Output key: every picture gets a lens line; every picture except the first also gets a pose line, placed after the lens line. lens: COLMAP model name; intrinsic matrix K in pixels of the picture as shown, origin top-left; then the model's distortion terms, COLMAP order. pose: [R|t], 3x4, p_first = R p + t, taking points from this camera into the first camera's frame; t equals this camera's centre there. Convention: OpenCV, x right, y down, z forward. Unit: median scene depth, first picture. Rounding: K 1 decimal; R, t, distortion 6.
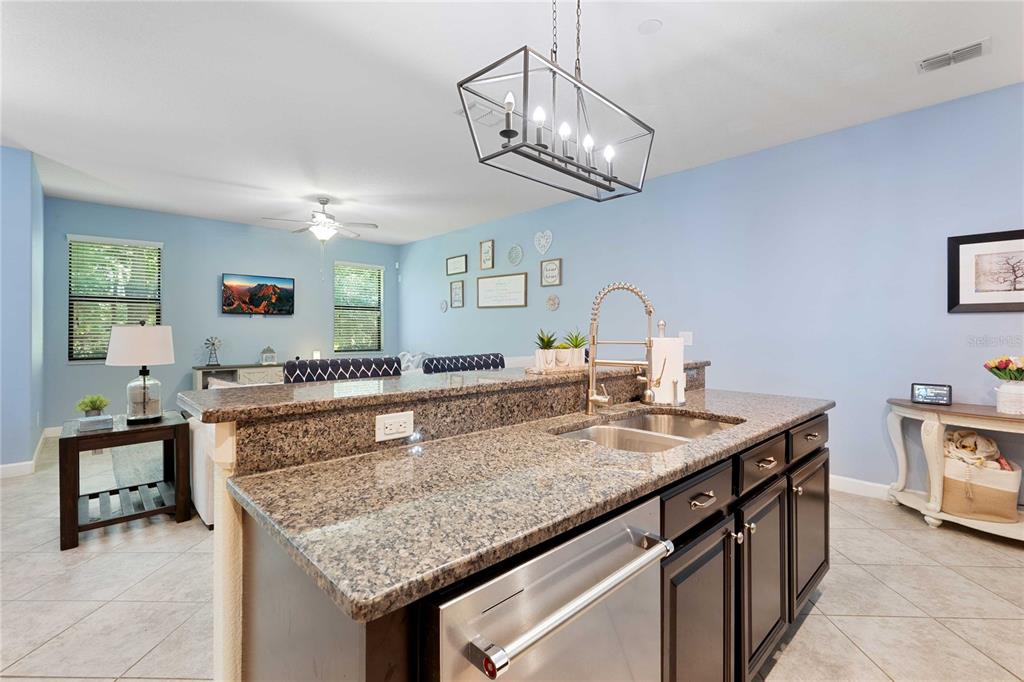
lens RADIAL K [[459.7, 0, 508.9], [0, 459.7, 328.9], [0, 0, 1]] dist [-0.000785, 0.000120]
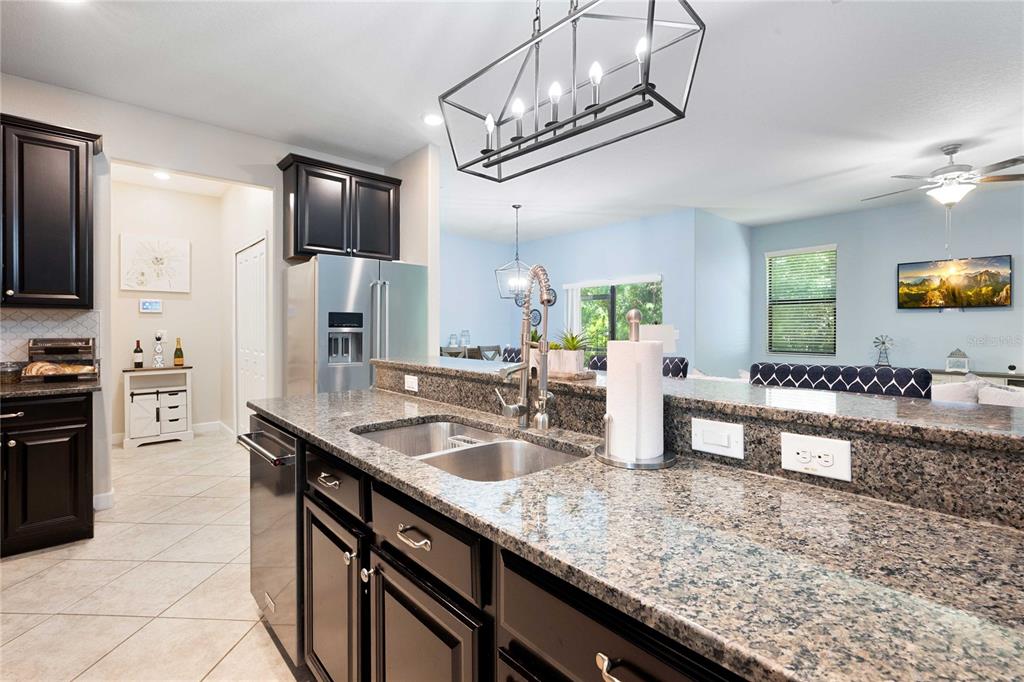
lens RADIAL K [[459.7, 0, 513.1], [0, 459.7, 328.3], [0, 0, 1]] dist [-0.000785, 0.000120]
pose [[-0.026418, 0.000074, -0.999651, 0.806019], [0.003554, 0.999994, -0.000020, 0.003078], [0.999645, -0.003553, -0.026418, 0.782626]]
